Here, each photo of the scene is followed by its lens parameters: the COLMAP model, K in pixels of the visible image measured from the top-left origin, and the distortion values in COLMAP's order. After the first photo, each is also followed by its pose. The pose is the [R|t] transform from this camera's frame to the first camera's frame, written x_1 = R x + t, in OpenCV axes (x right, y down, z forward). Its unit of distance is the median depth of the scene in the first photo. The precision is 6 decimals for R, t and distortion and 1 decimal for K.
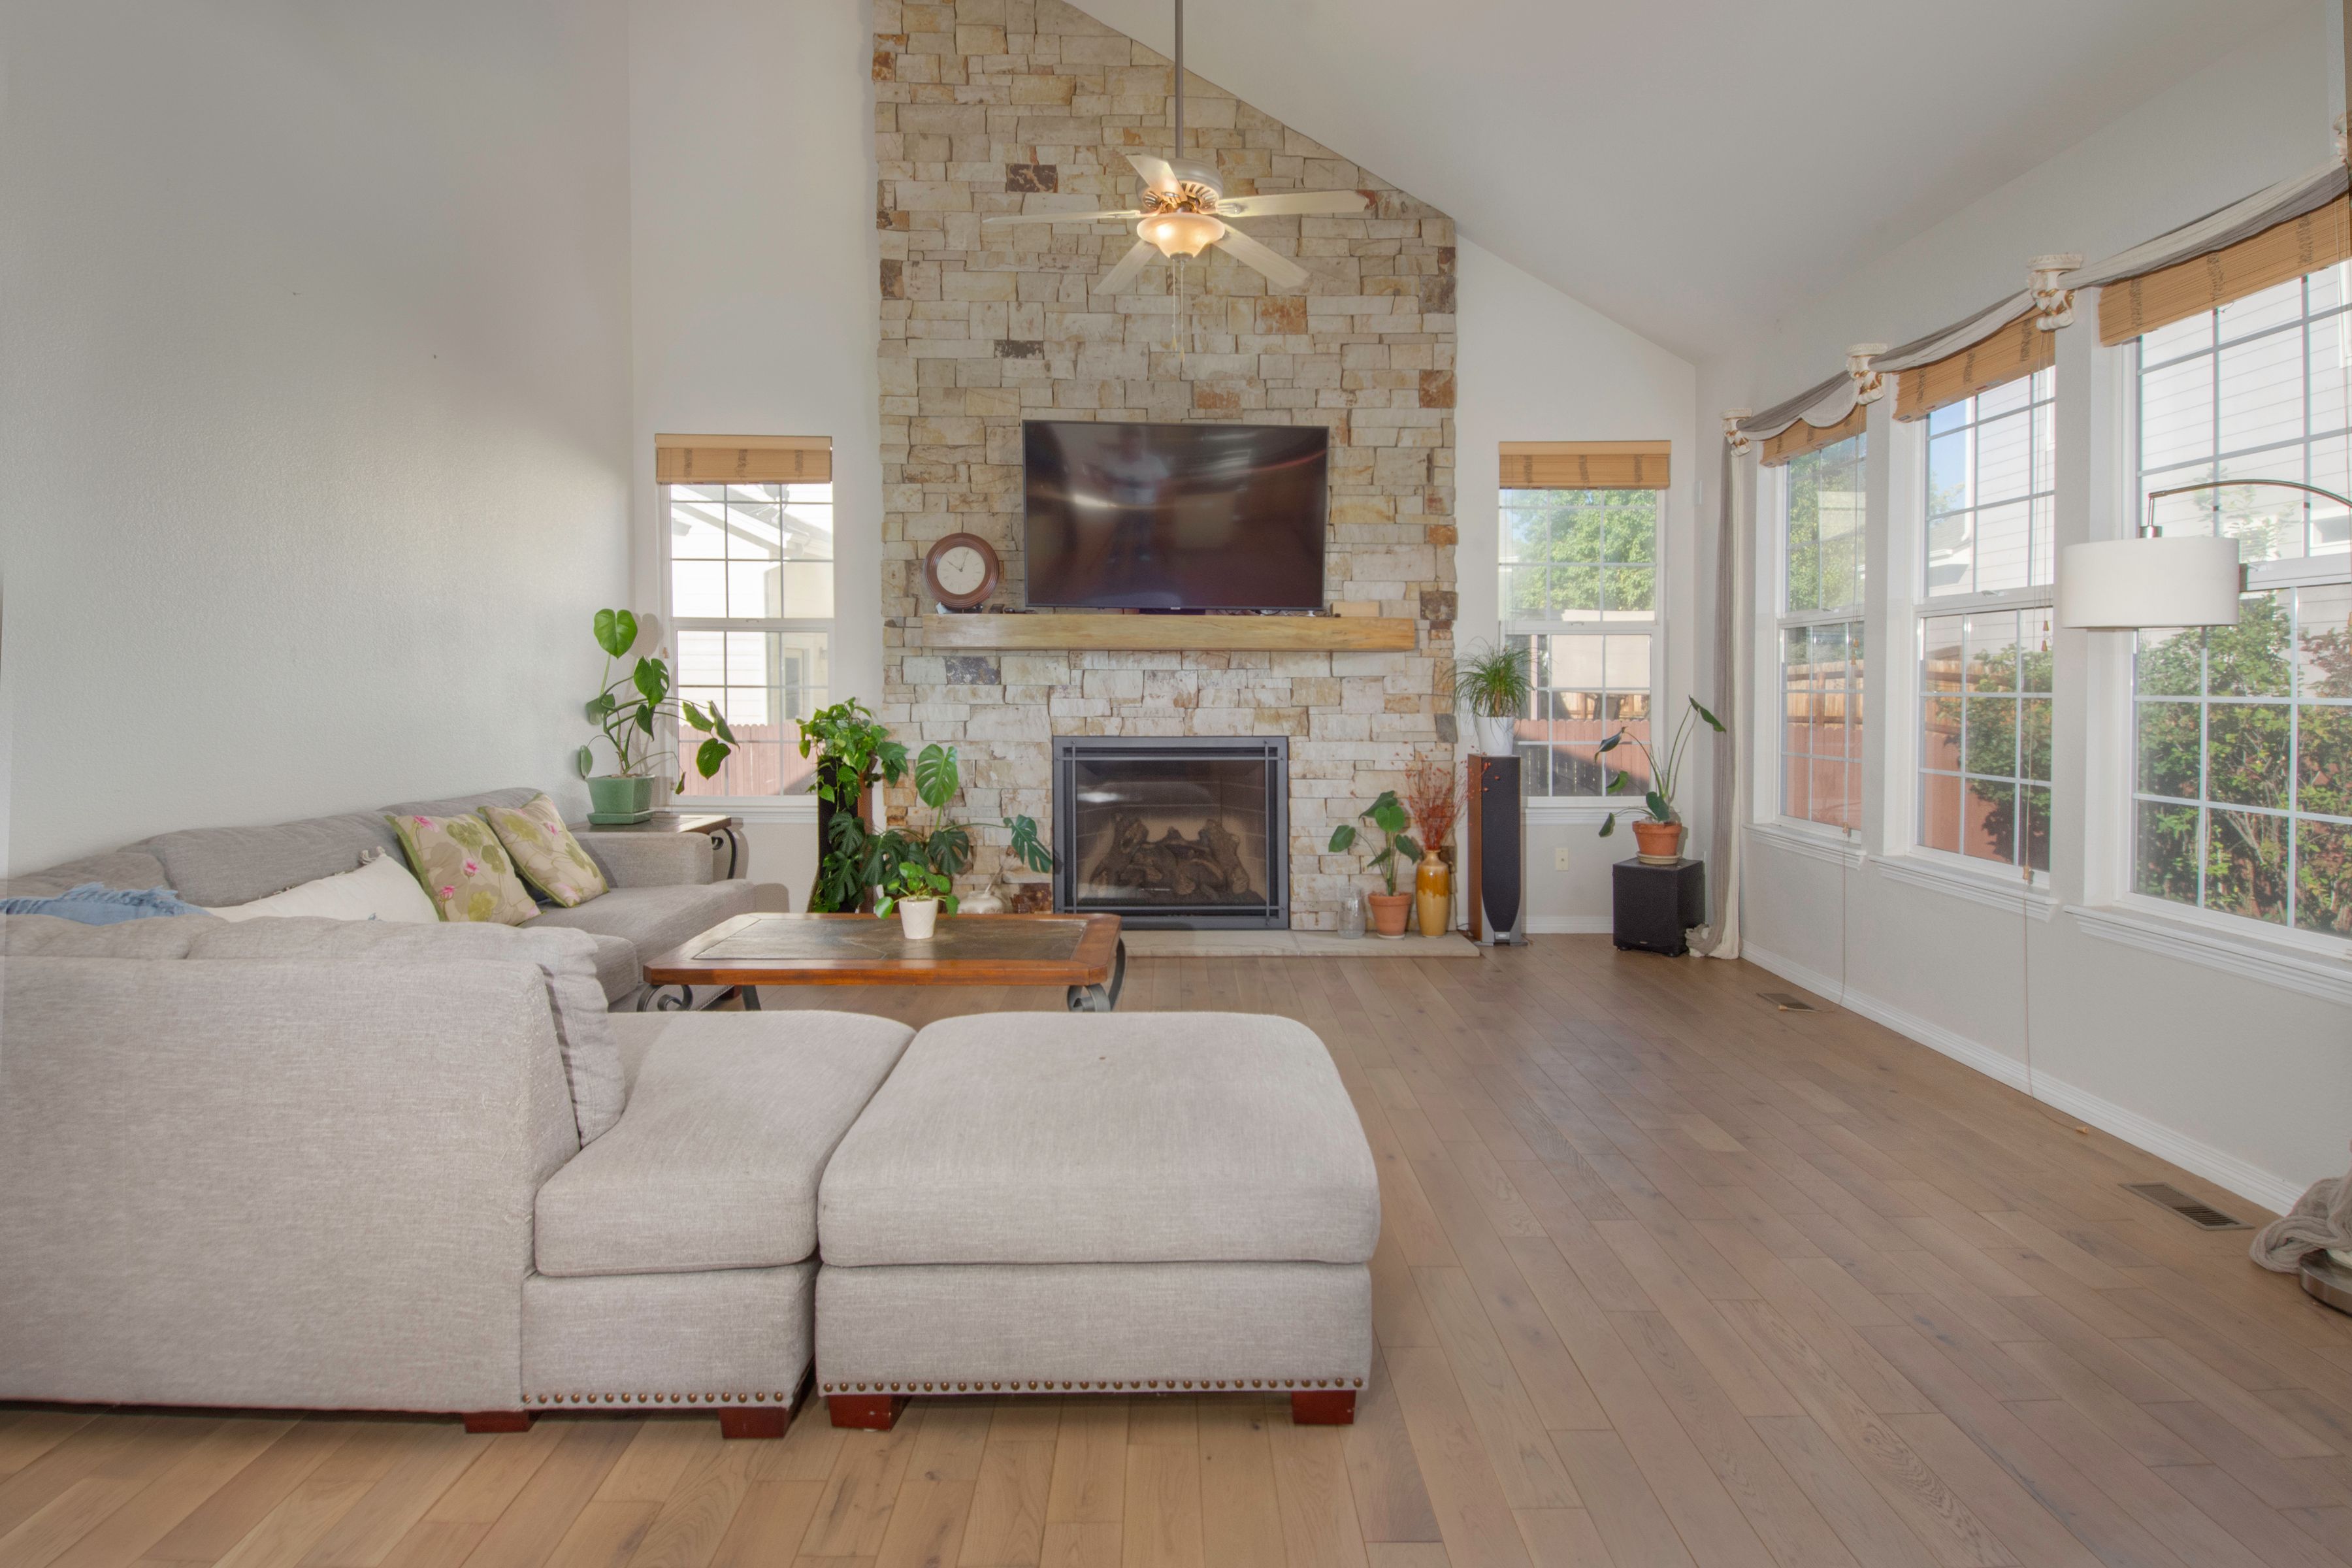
lens RADIAL K [[1288.9, 0, 1191.9], [0, 1288.9, 727.5], [0, 0, 1]] dist [0.012071, -0.021347]
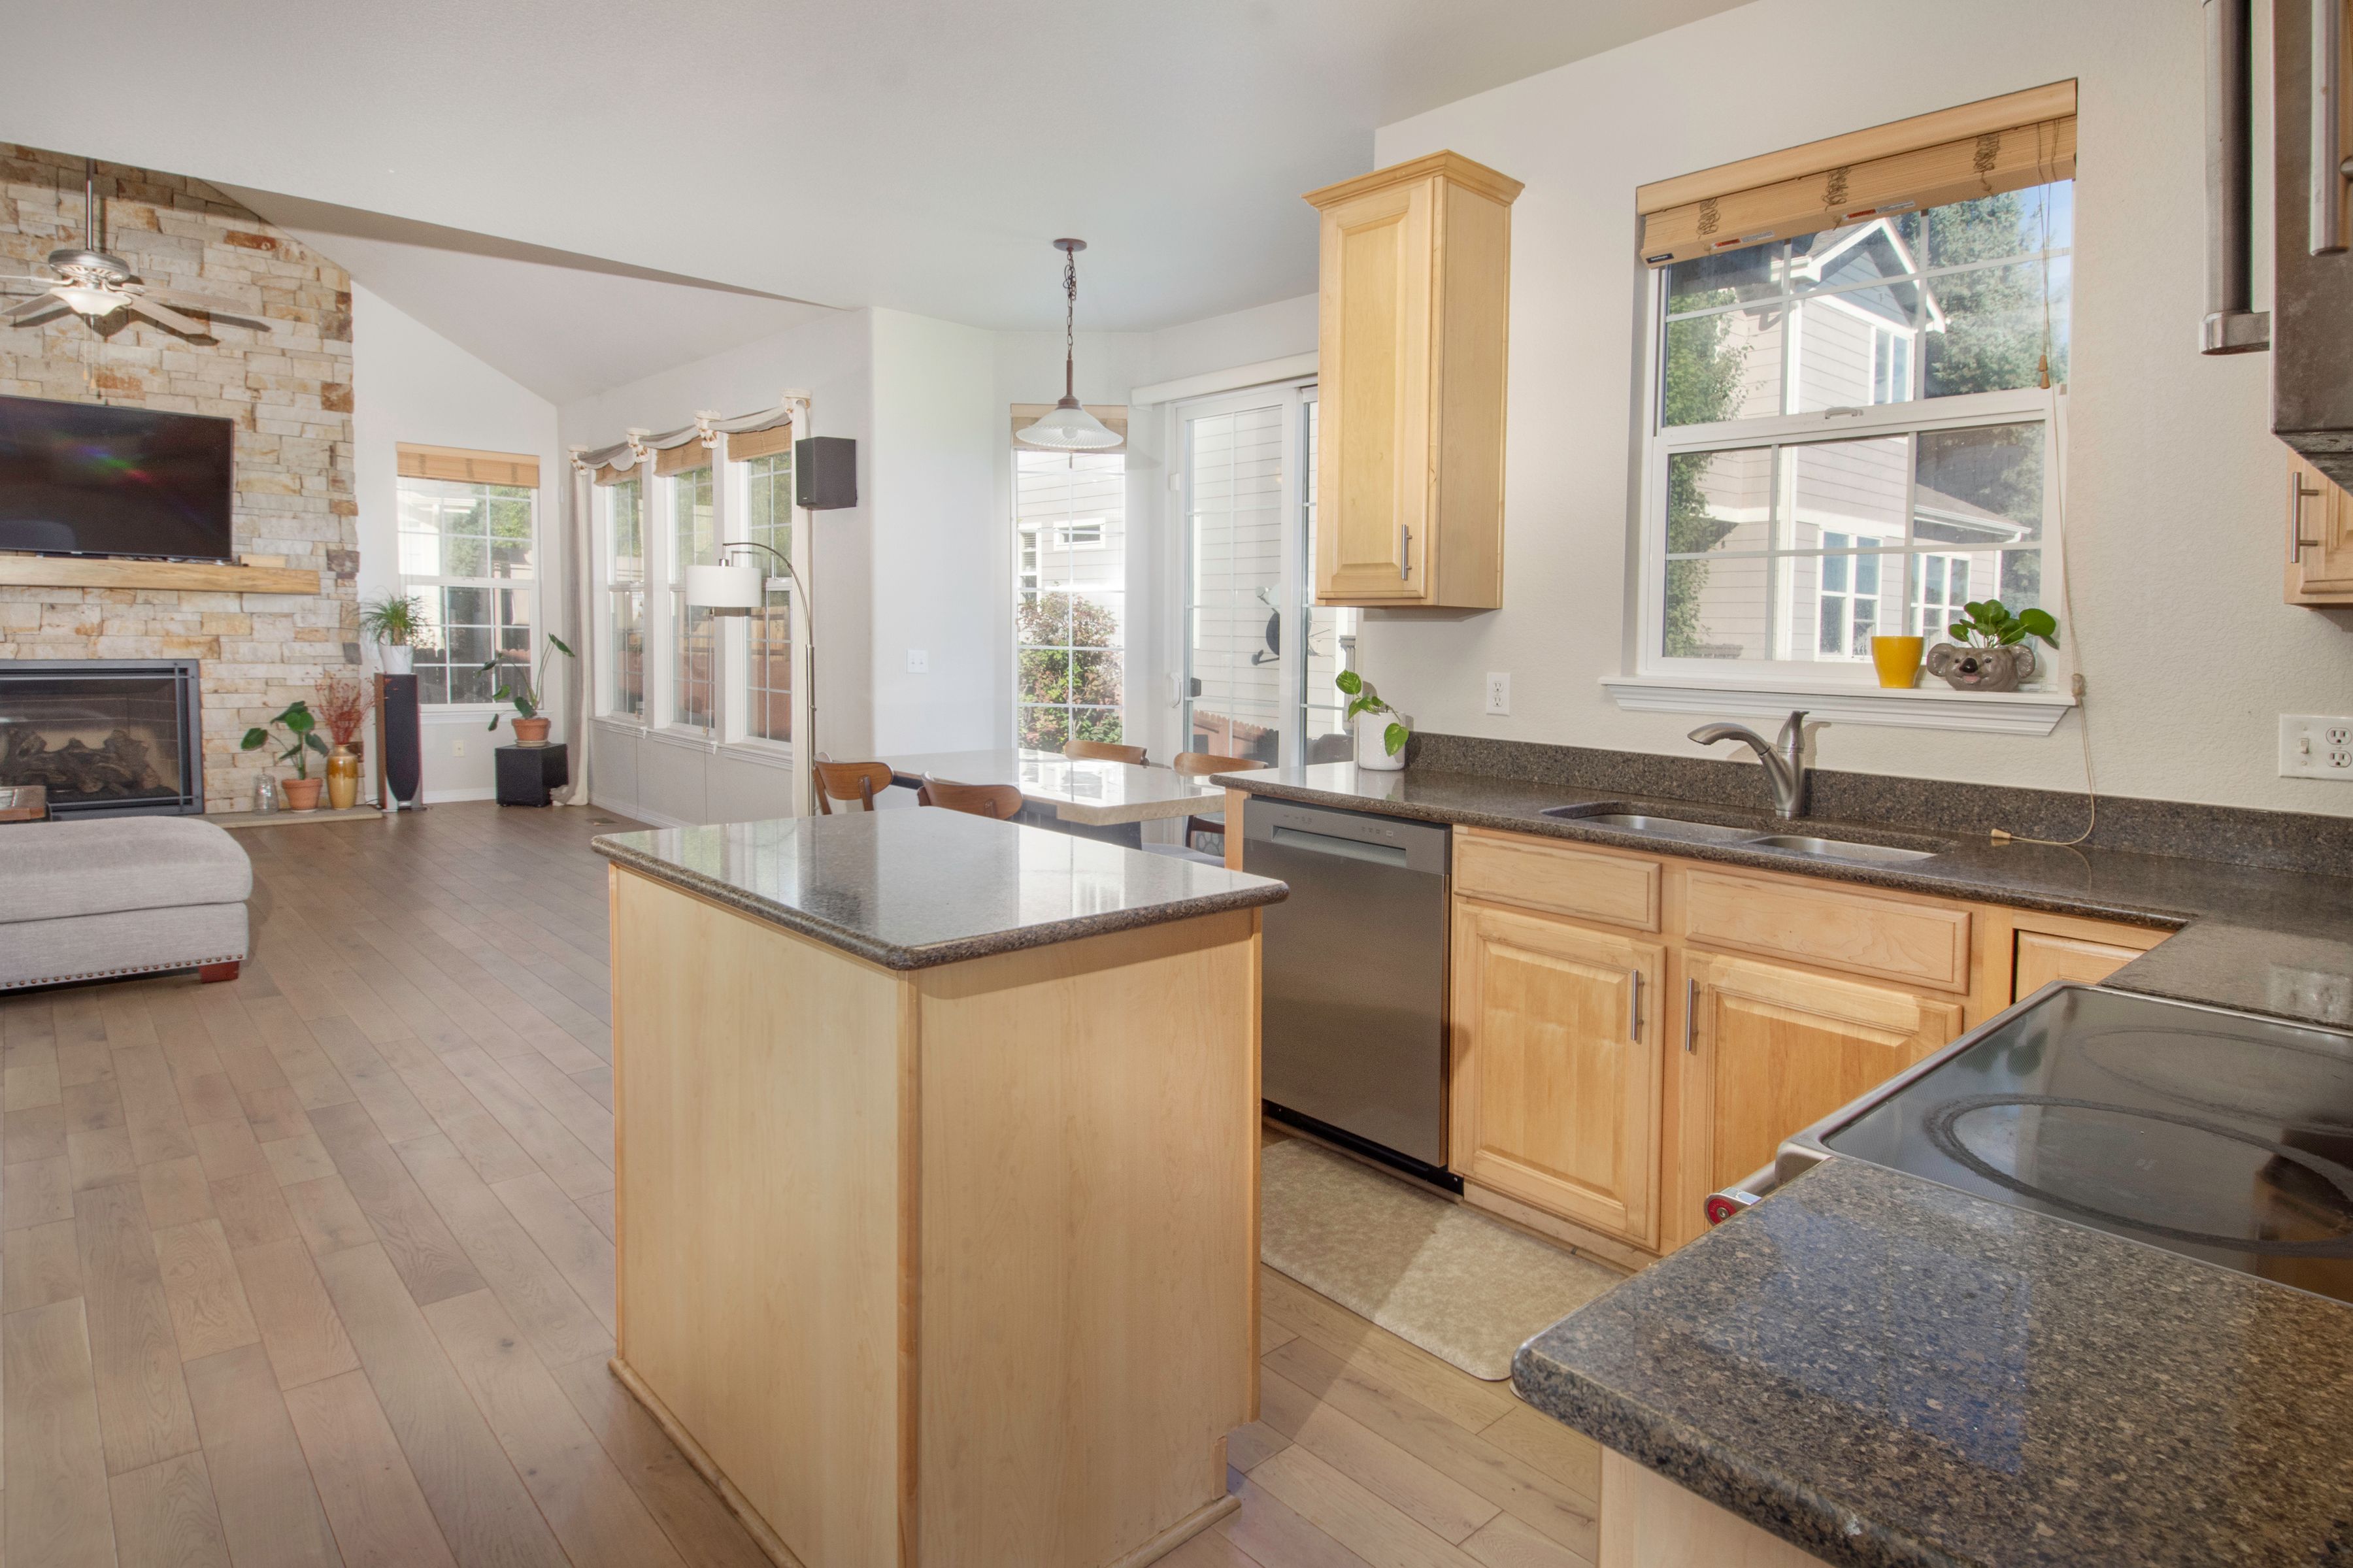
lens RADIAL K [[1289.5, 0, 1335.5], [0, 1289.5, 708.8], [0, 0, 1]] dist [0.012071, -0.021347]
pose [[0.701425, -0.024502, 0.712322, -0.041101], [-0.005125, 0.999210, 0.039416, -0.000006], [-0.712725, -0.031298, 0.700745, -0.666765]]
